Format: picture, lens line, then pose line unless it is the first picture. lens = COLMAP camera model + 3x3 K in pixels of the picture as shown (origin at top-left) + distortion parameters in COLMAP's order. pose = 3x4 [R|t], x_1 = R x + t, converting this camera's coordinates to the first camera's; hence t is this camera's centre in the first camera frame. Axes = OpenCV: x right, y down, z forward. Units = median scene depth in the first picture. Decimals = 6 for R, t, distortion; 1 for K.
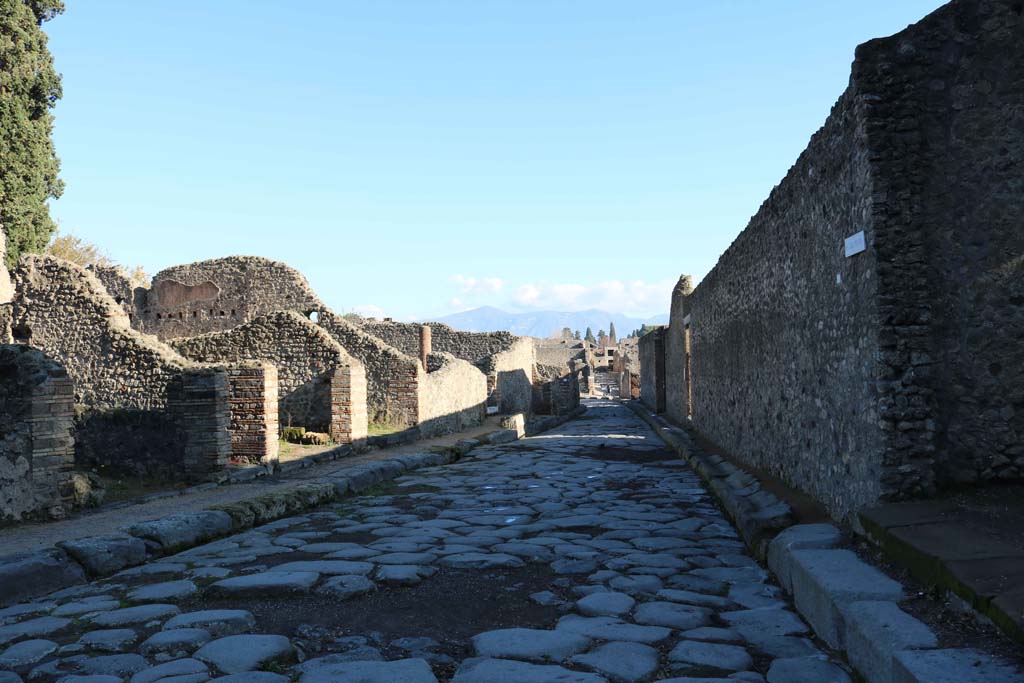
lens RADIAL K [[866.5, 0, 509.9], [0, 866.5, 345.2], [0, 0, 1]] dist [-0.154366, 0.125518]
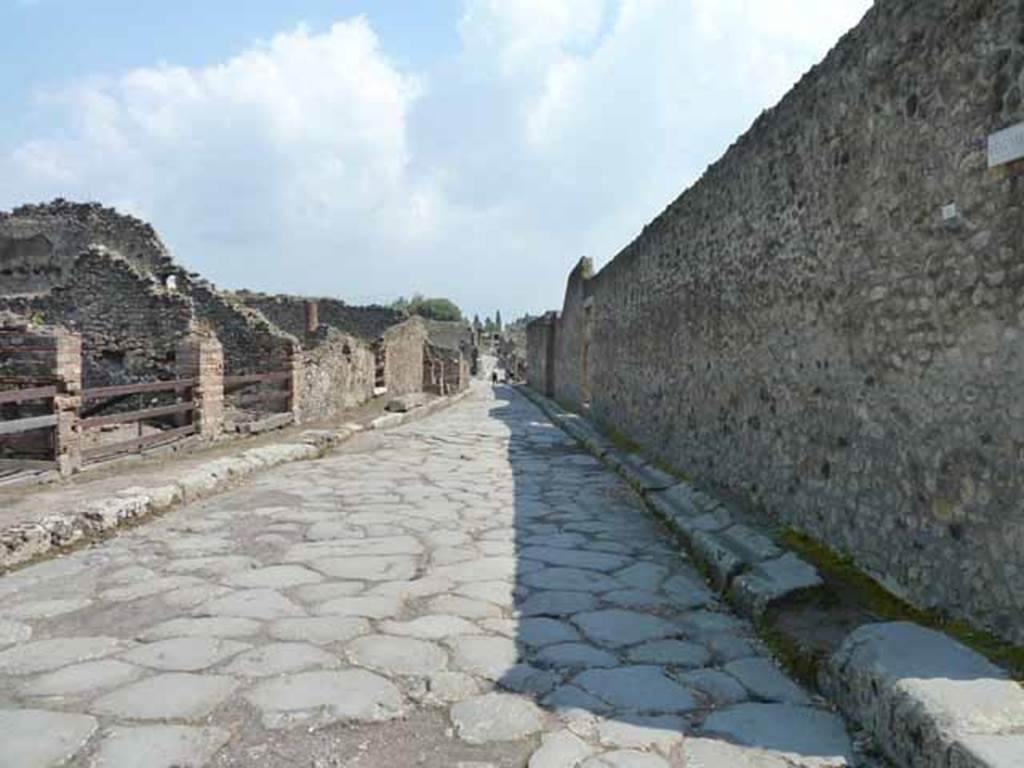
lens RADIAL K [[783.4, 0, 515.1], [0, 783.4, 384.6], [0, 0, 1]] dist [-0.004417, -0.003113]
pose [[0.989511, 0.024398, 0.142385, 0.005897], [-0.034299, 0.997129, 0.067504, 0.008709], [-0.140329, -0.071680, 0.987507, 0.259726]]
